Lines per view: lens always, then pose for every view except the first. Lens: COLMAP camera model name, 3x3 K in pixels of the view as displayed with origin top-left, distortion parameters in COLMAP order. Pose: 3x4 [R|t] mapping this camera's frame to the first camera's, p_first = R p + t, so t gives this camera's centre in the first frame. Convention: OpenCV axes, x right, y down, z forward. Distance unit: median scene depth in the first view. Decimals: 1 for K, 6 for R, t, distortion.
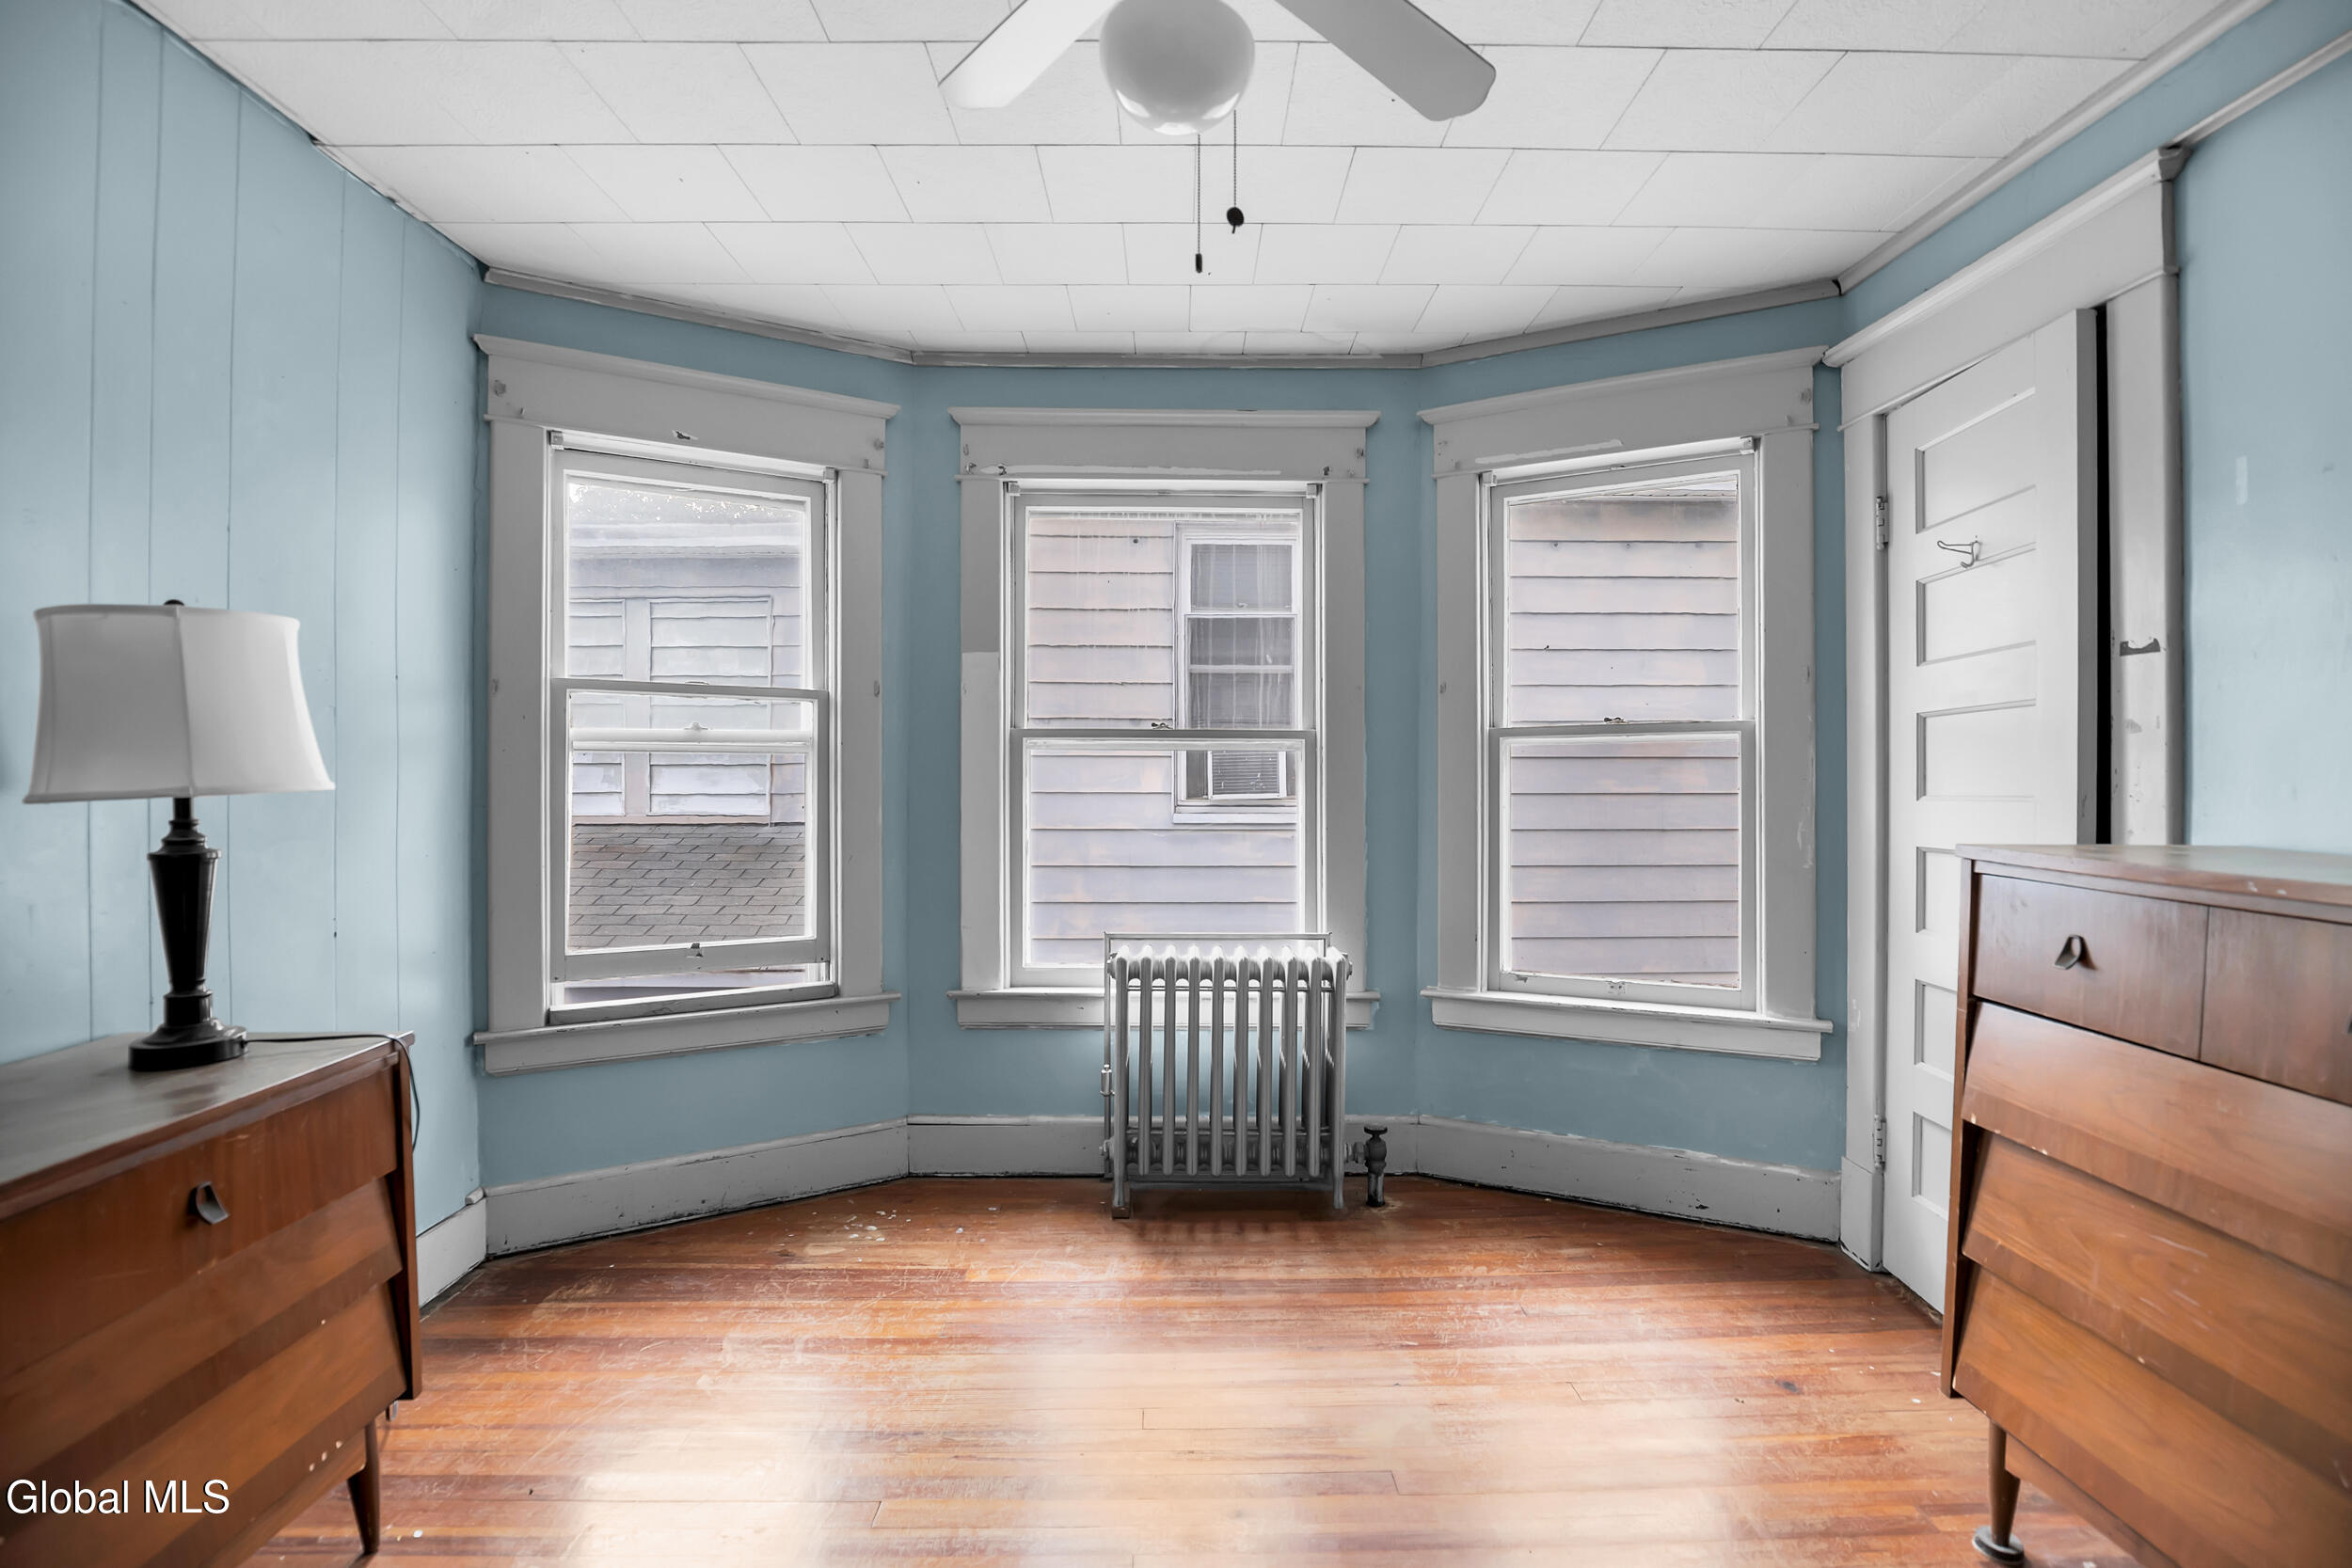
lens RADIAL K [[1097.7, 0, 1197.2], [0, 1097.7, 765.3], [0, 0, 1]] dist [-0.032518, 0.000525]
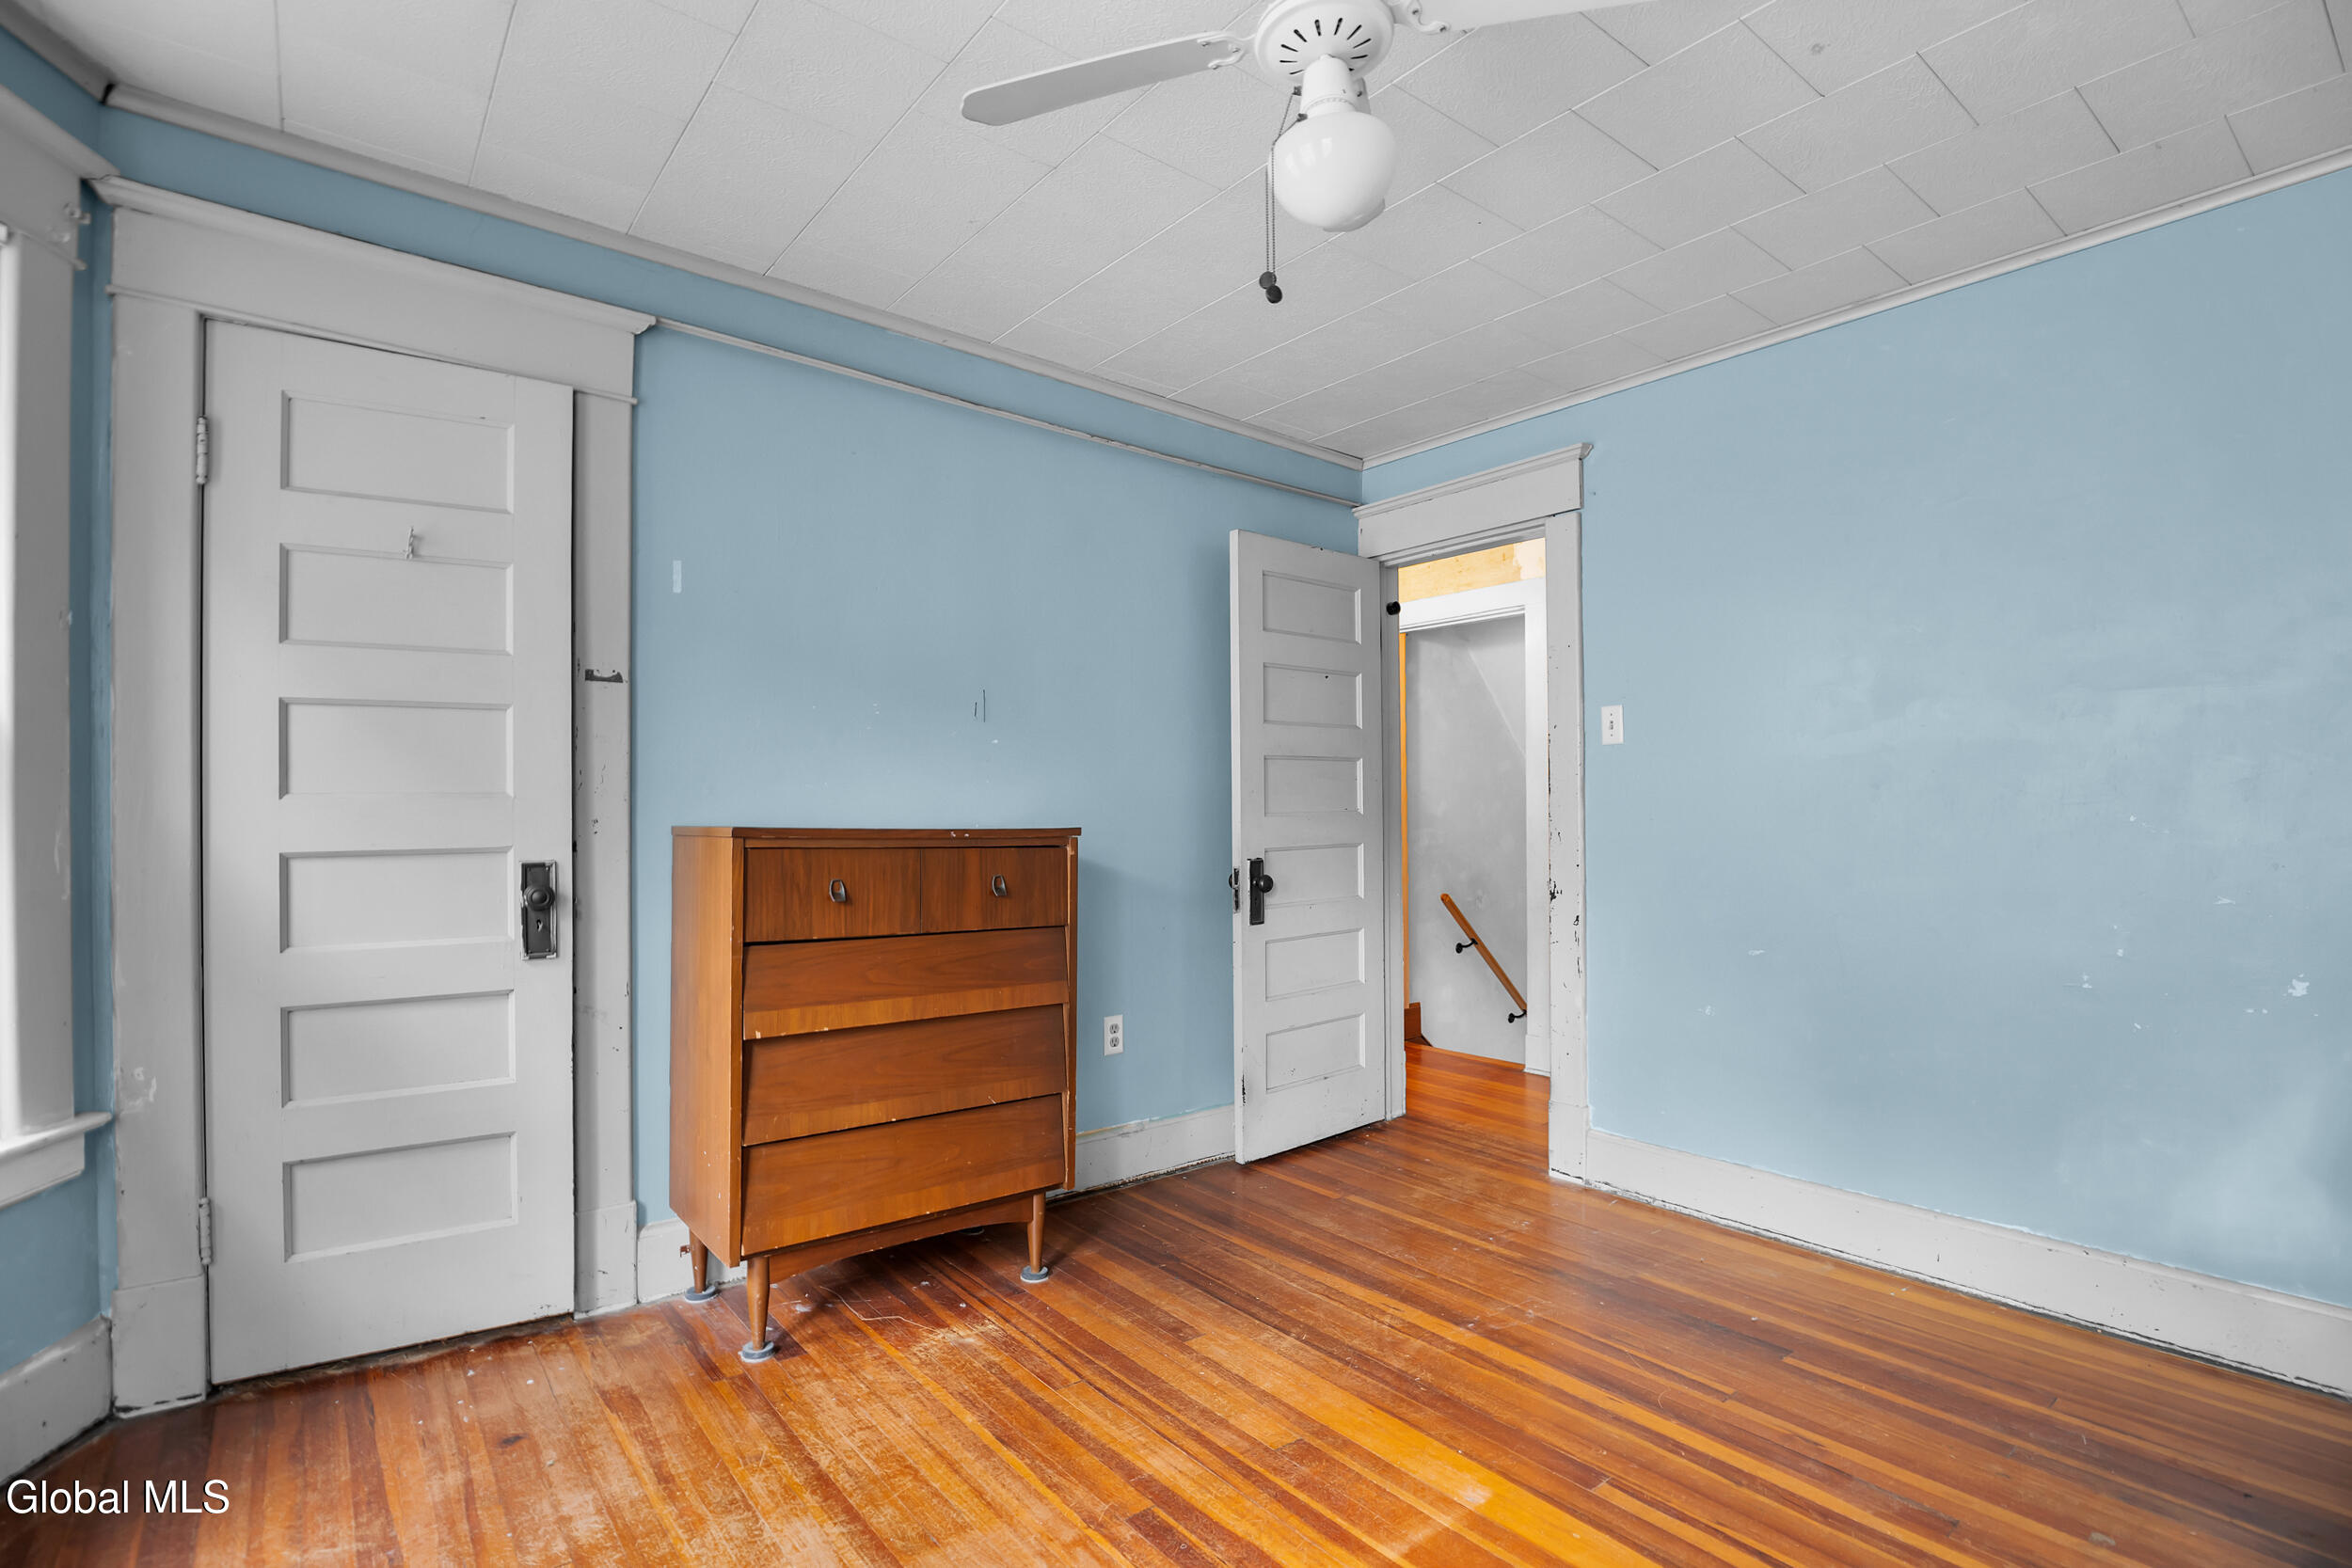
lens RADIAL K [[1097.7, 0, 1197.2], [0, 1097.7, 765.3], [0, 0, 1]] dist [-0.032518, 0.000525]
pose [[-0.616948, 0.019625, 0.786759, -0.394602], [-0.012927, 0.999301, -0.035064, 0.022476], [-0.786898, -0.031803, -0.616263, 0.829159]]
